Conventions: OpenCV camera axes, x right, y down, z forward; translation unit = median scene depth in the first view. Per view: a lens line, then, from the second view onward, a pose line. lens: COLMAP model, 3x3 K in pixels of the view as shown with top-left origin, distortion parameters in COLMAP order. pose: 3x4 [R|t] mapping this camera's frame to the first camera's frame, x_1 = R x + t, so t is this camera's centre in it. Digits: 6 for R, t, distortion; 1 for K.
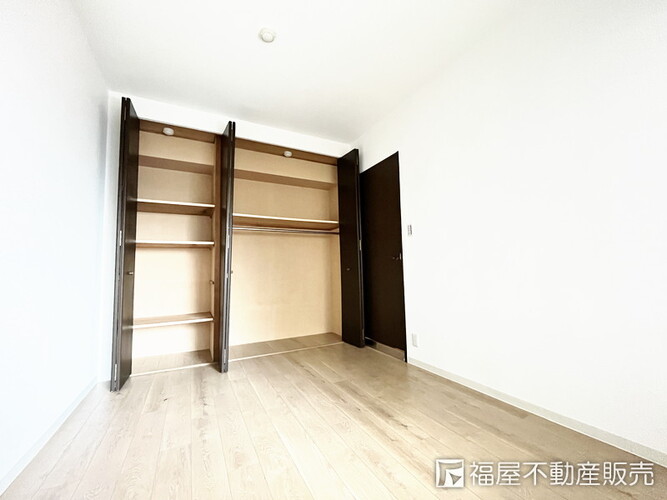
lens RADIAL K [[270.9, 0, 333.3], [0, 270.9, 251.7], [0, 0, 1]] dist [-0.000116, -0.000011]
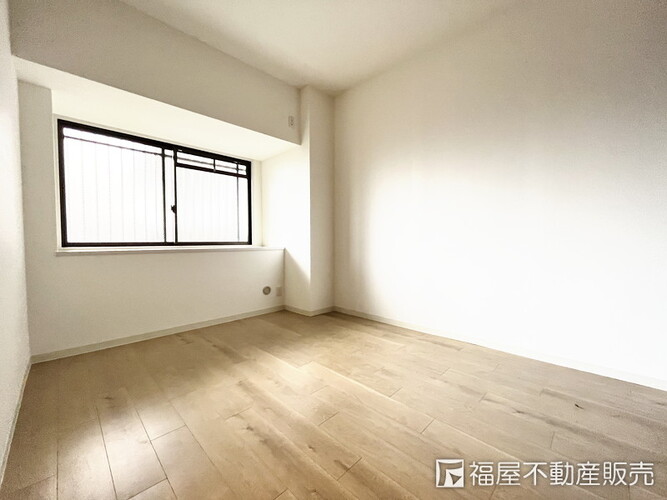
lens RADIAL K [[270.9, 0, 332.8], [0, 270.9, 250.2], [0, 0, 1]] dist [-0.000116, -0.000011]
pose [[-0.951745, 0.027168, -0.305685, 0.244023], [0.040171, 0.998532, -0.036326, 0.151682], [0.304250, -0.046852, -0.951439, 1.746659]]
